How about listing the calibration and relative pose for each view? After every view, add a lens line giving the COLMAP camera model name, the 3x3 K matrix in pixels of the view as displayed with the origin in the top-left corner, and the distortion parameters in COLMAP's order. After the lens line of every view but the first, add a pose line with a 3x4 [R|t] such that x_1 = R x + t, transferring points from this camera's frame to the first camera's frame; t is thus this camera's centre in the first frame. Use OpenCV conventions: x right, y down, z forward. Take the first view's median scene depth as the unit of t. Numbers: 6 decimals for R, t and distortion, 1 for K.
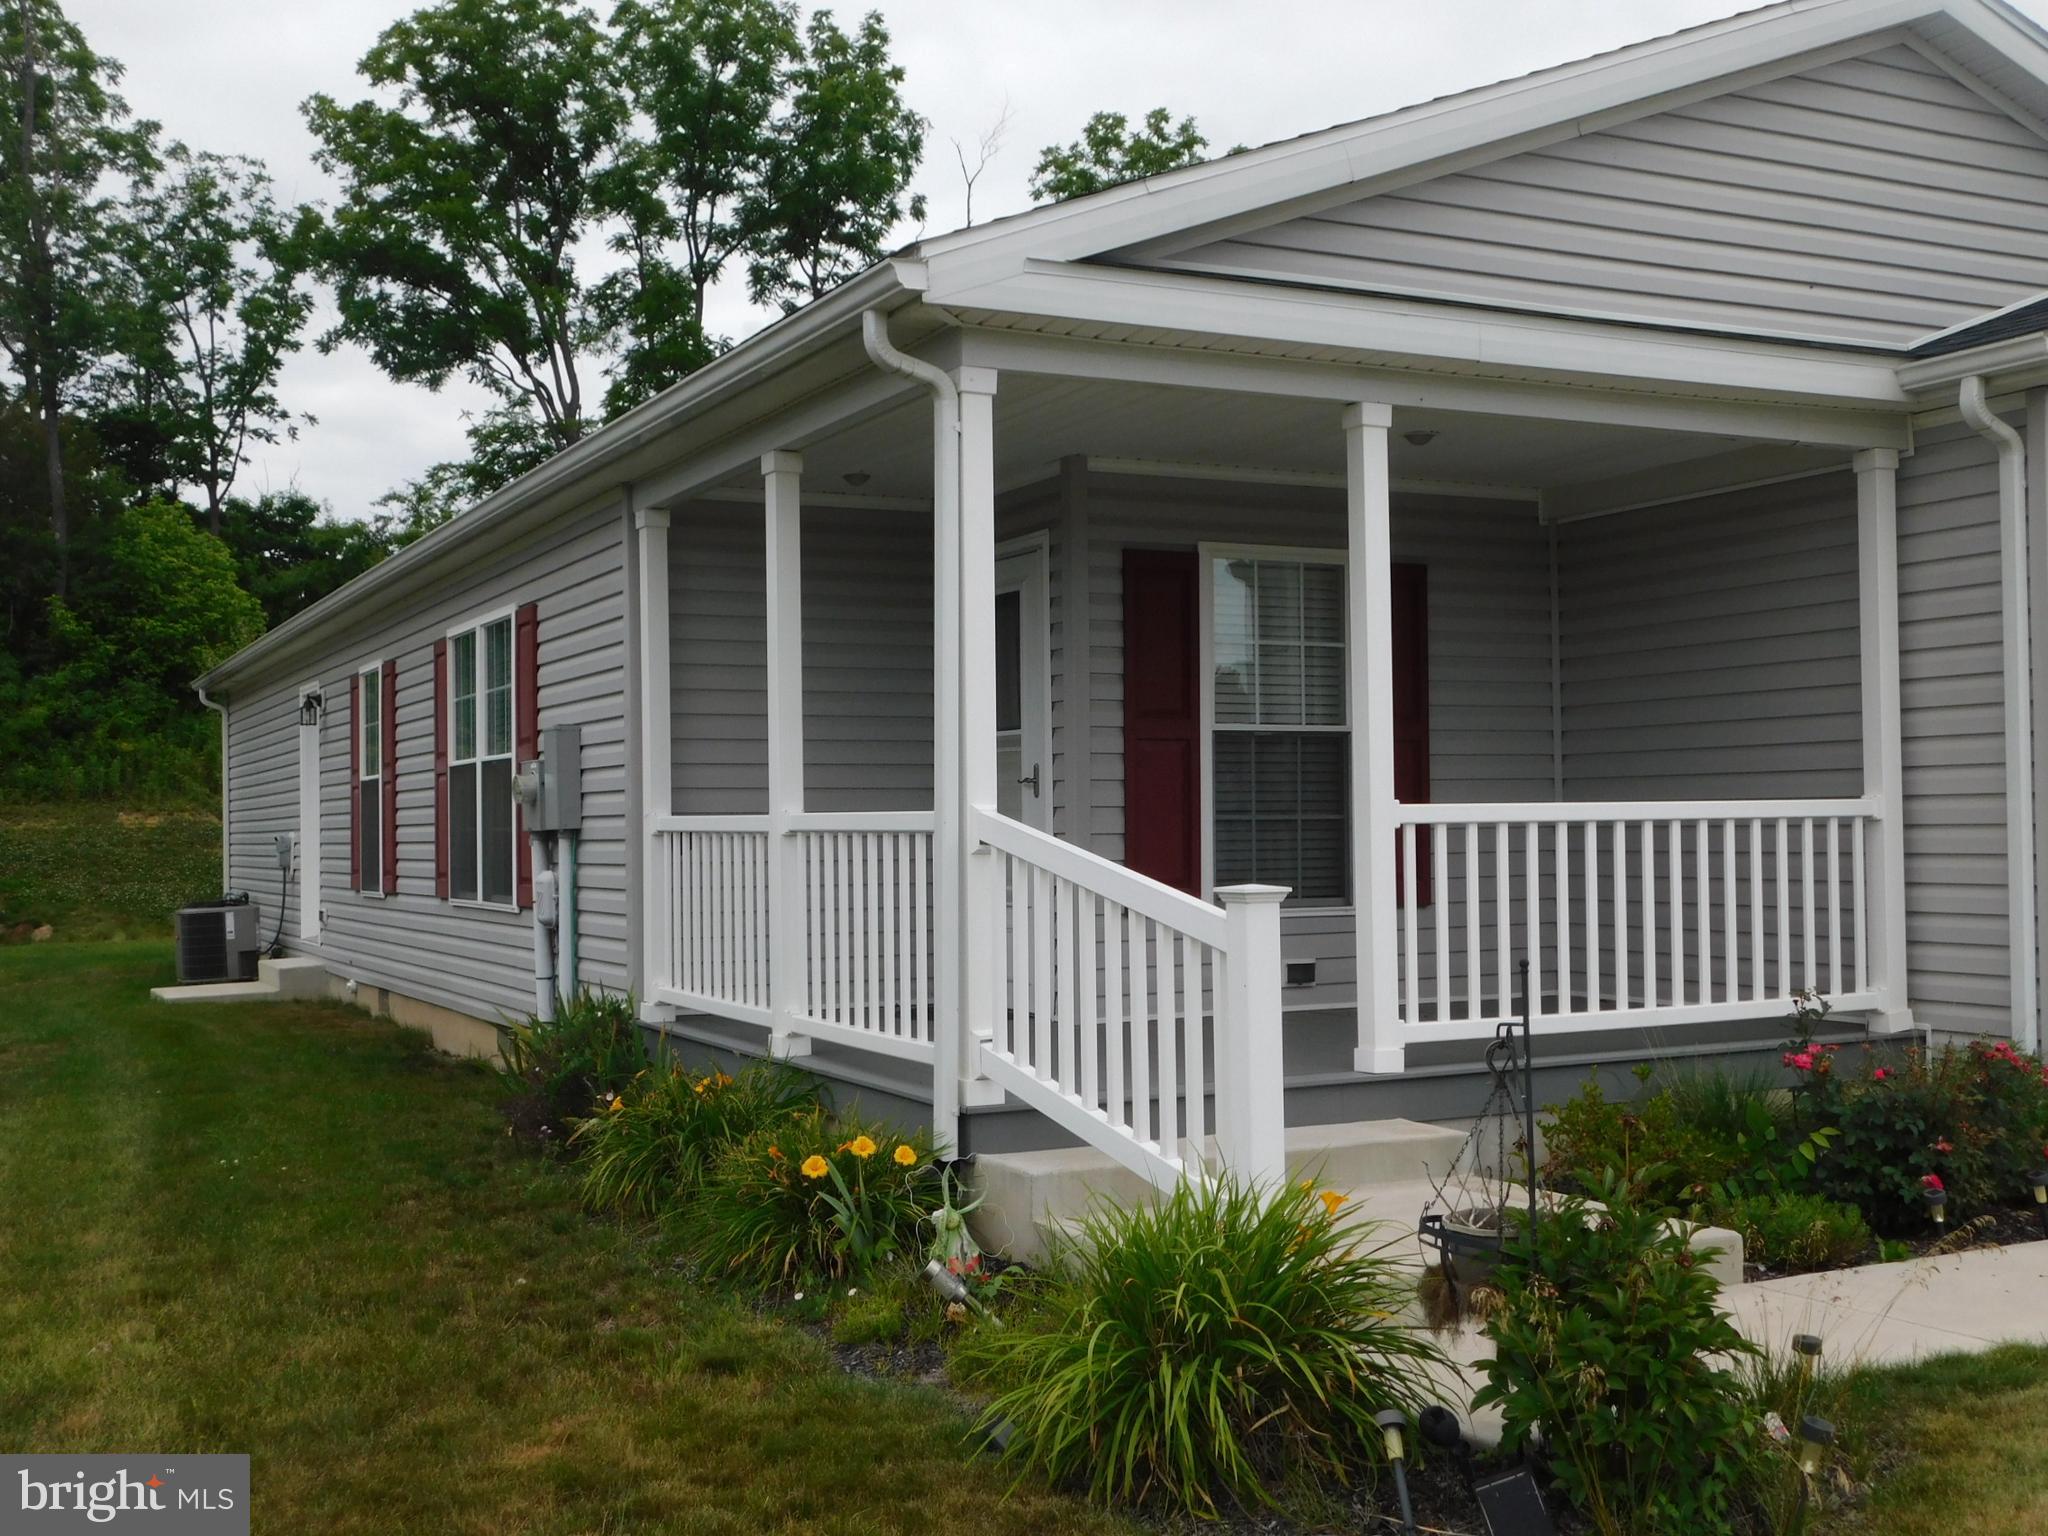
lens RADIAL K [[2187.8, 0, 1024.0], [0, 2187.8, 760.2], [0, 0, 1]] dist [-0.010236, 0.000000]
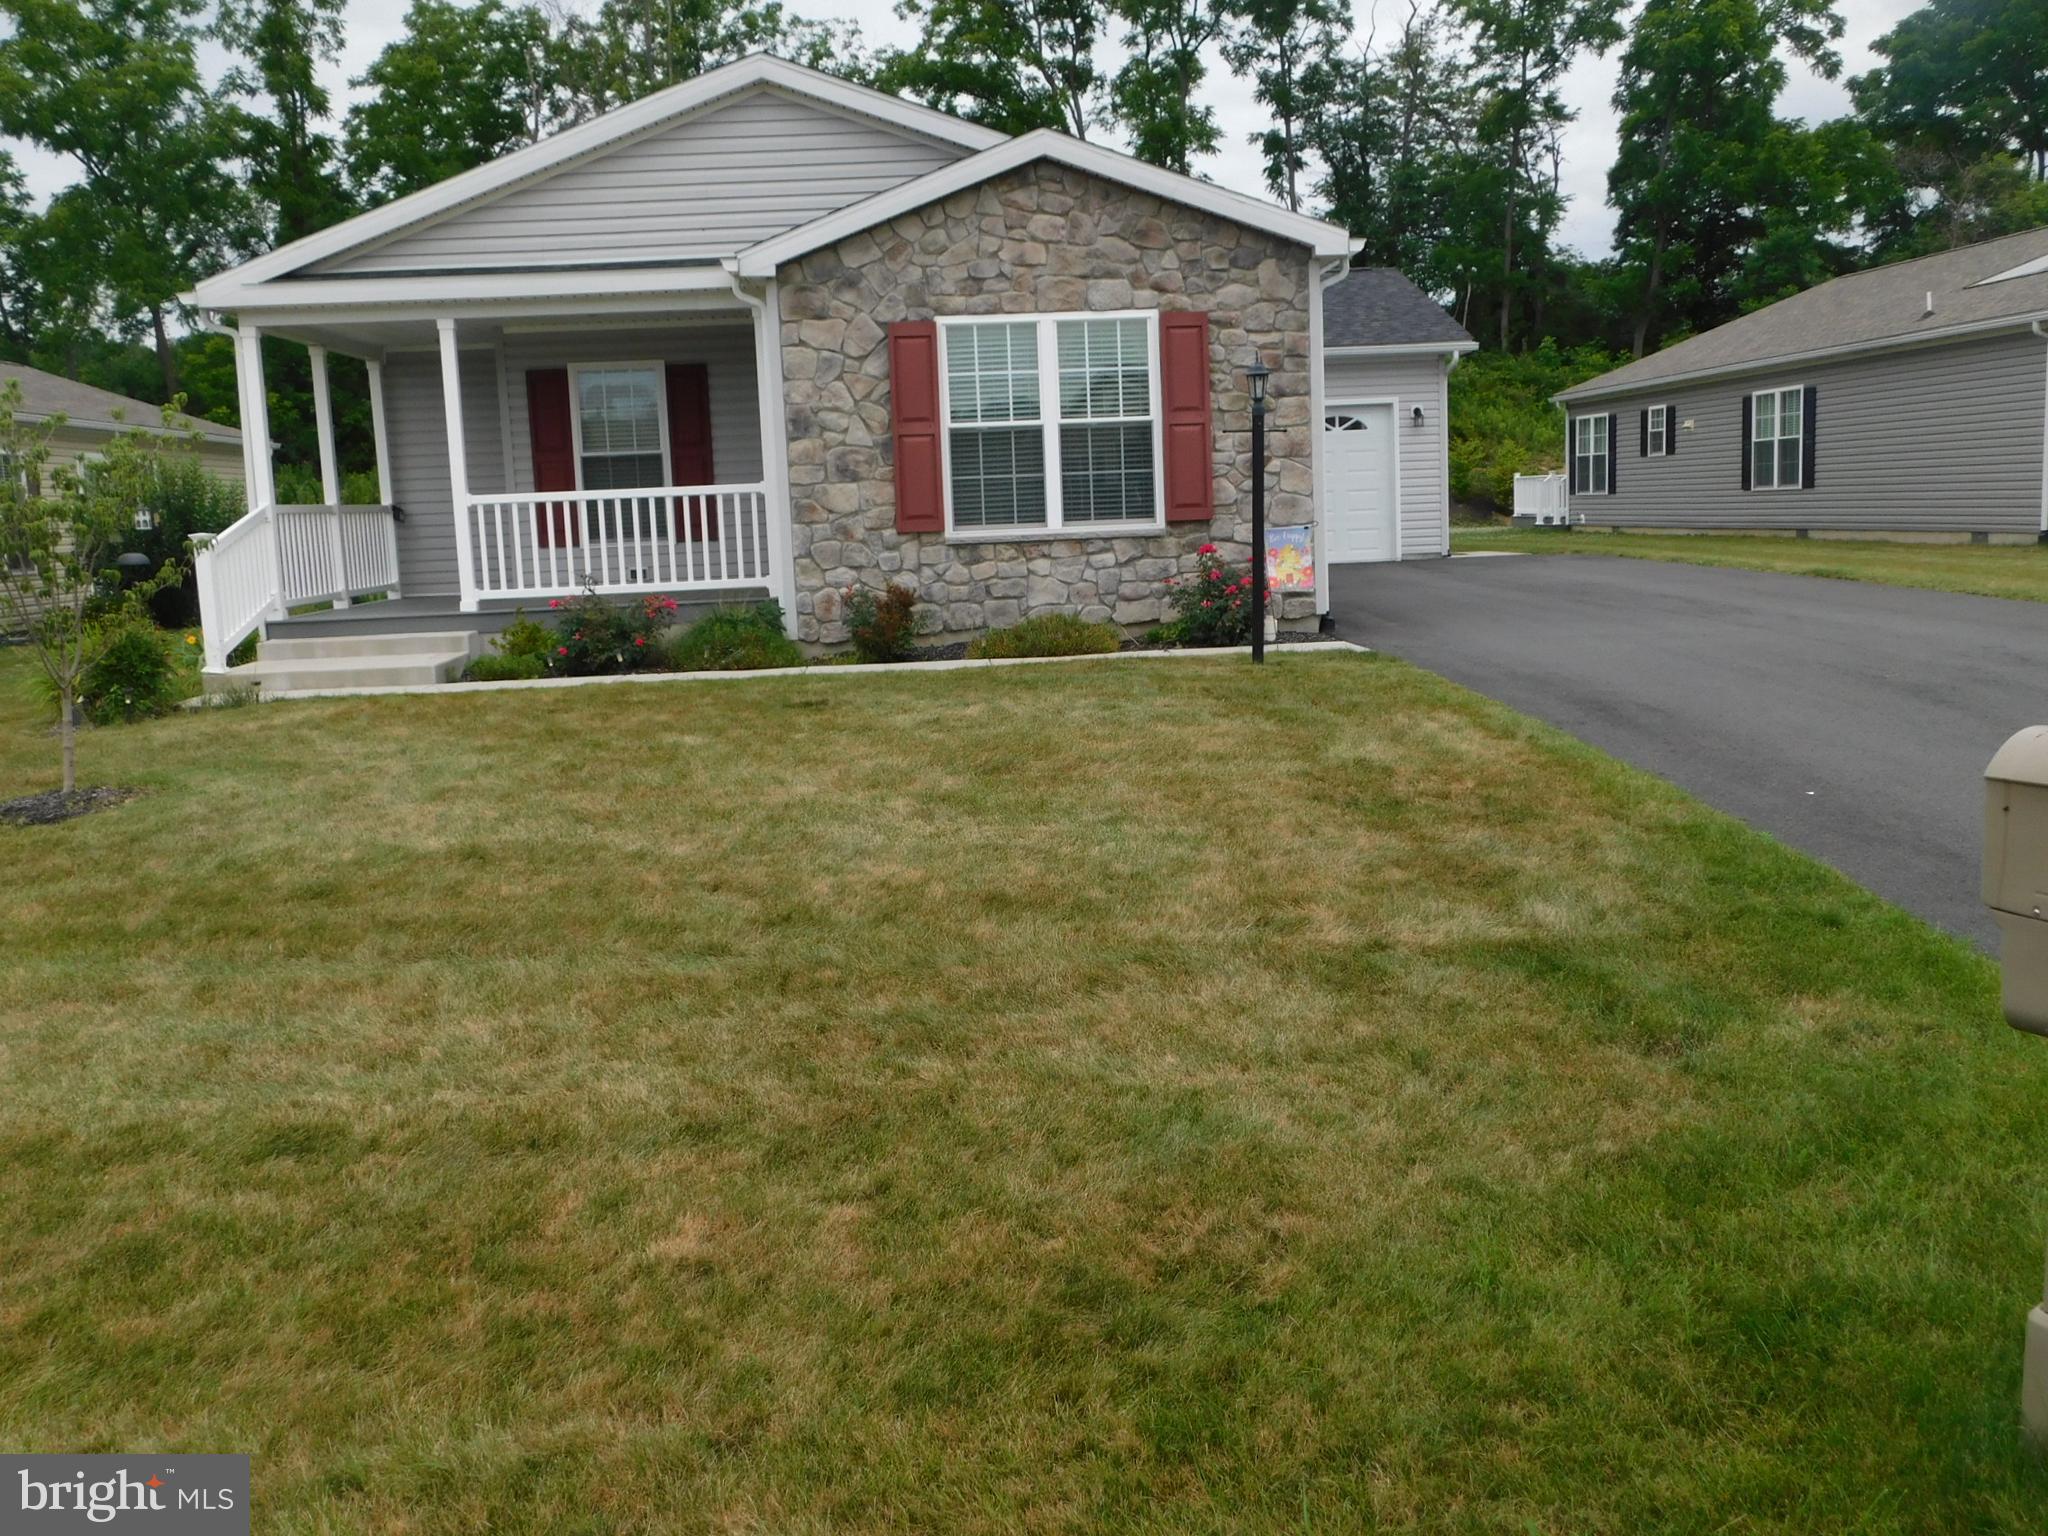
lens RADIAL K [[1791.2, 0, 1037.1], [0, 1791.2, 755.7], [0, 0, 1]] dist [-0.003739, -0.017493]
pose [[0.921558, 0.029426, -0.387123, 1.276968], [0.040904, 0.984215, 0.172185, -0.009805], [0.386079, -0.174514, 0.905808, -0.462916]]
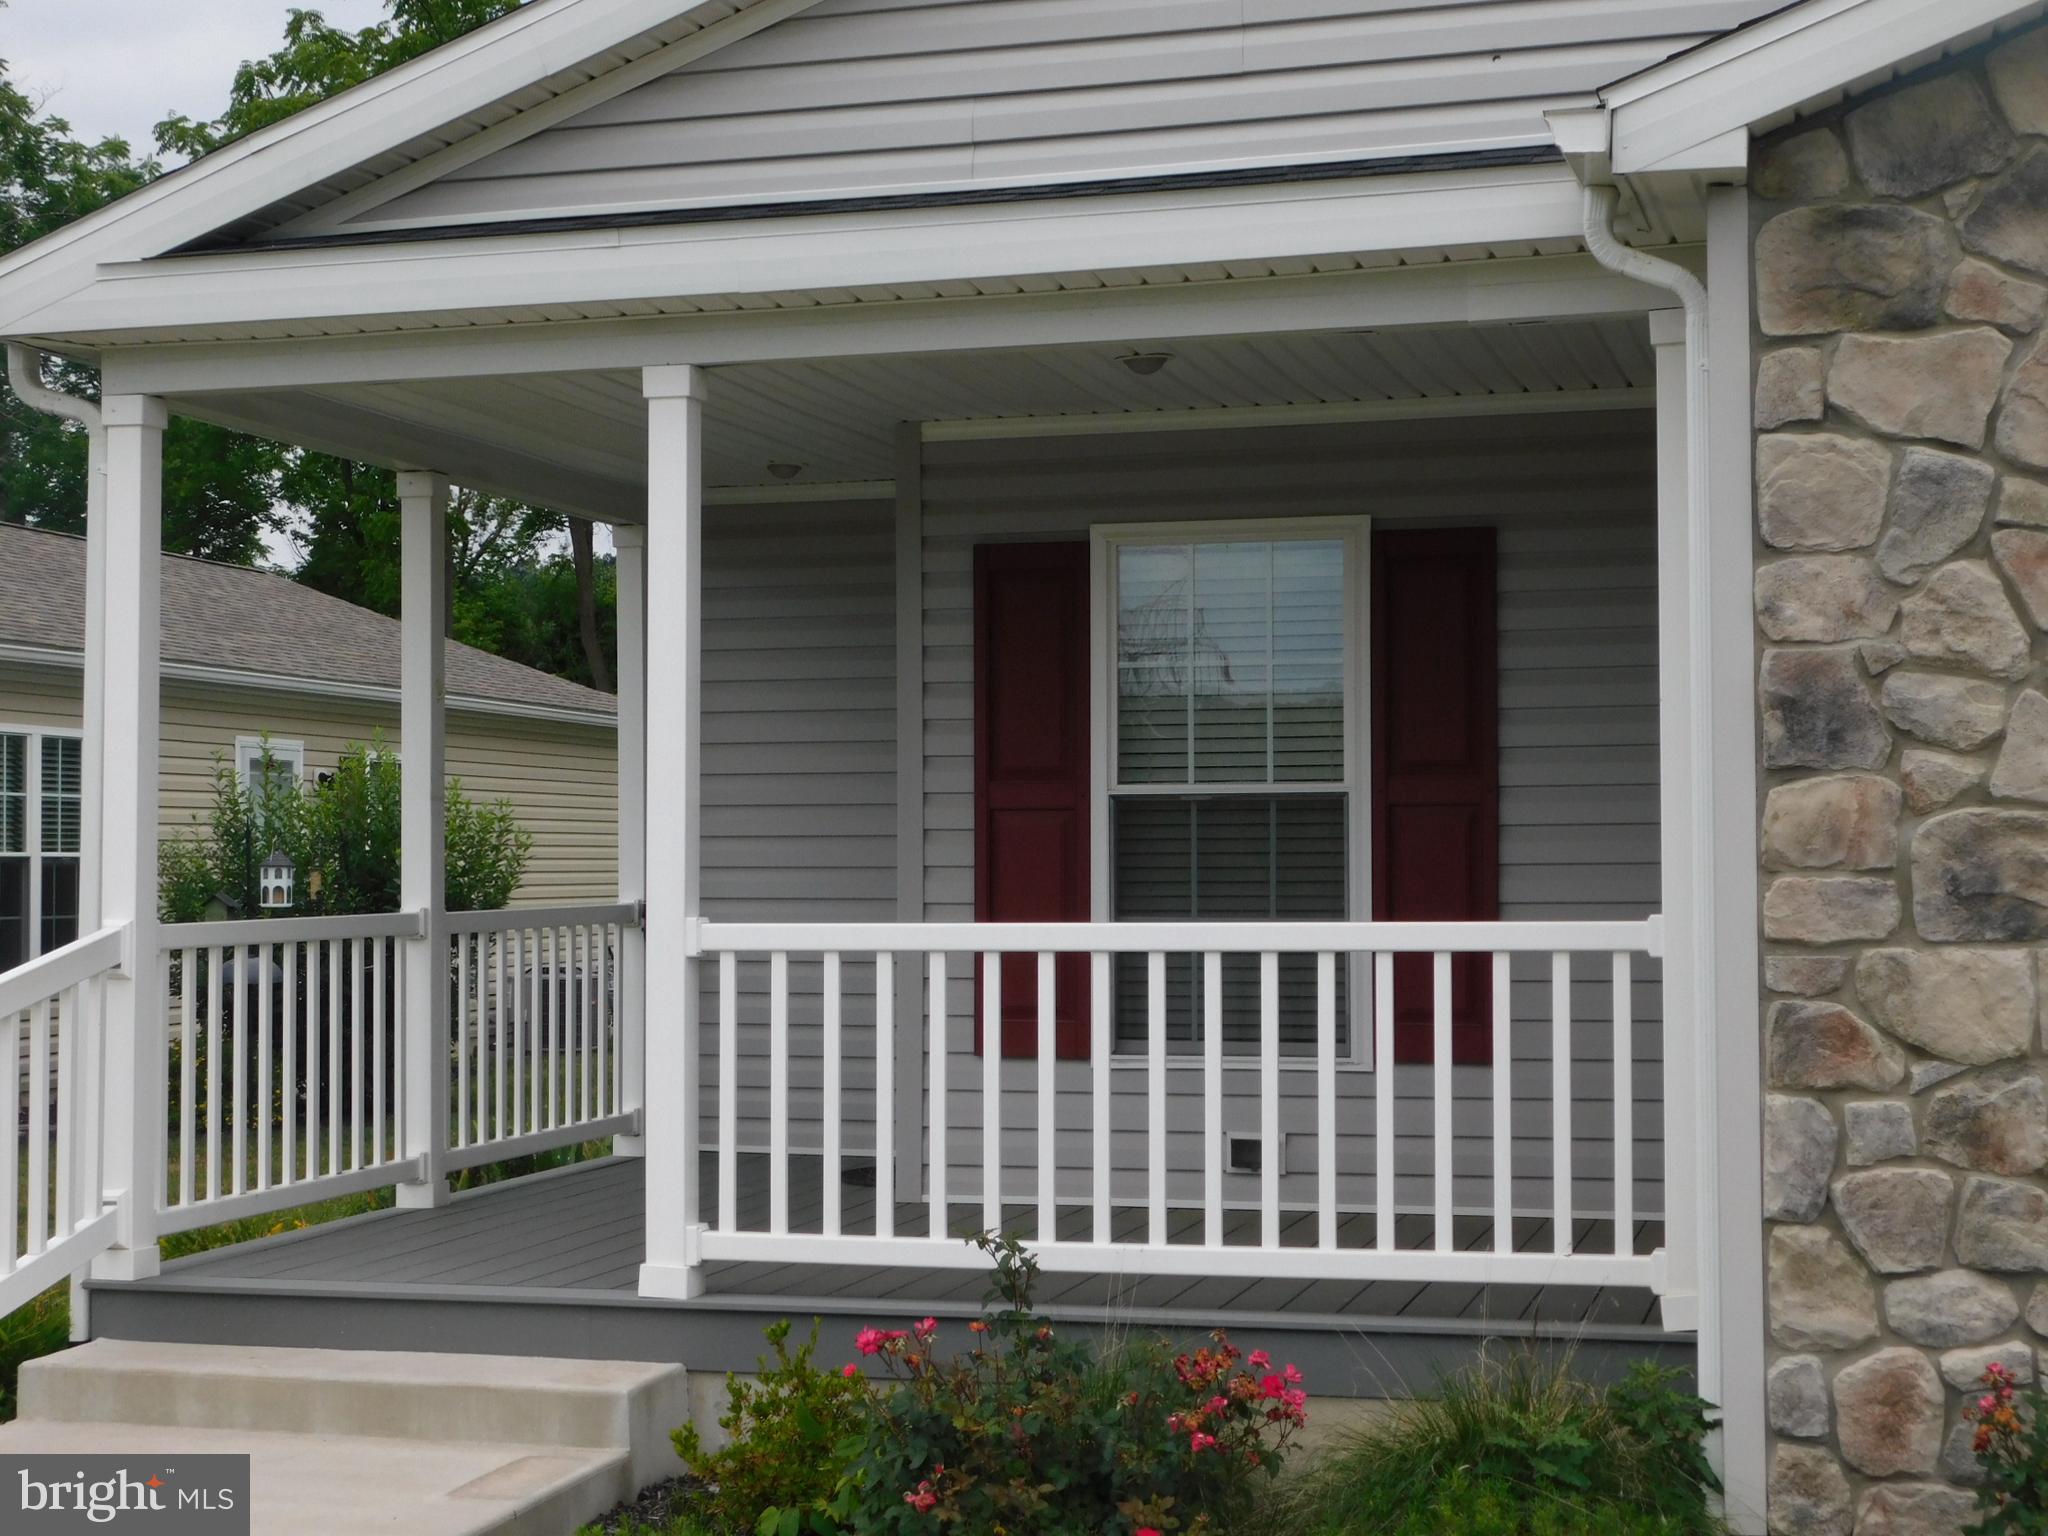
lens RADIAL K [[3095.0, 0, 1041.2], [0, 3095.0, 762.0], [0, 0, 1]] dist [0.013348, 0.000000]
pose [[0.739681, -0.012484, -0.672842, 0.814735], [0.016119, 0.999870, -0.000831, -0.026228], [0.672765, -0.010231, 0.739785, 0.286517]]
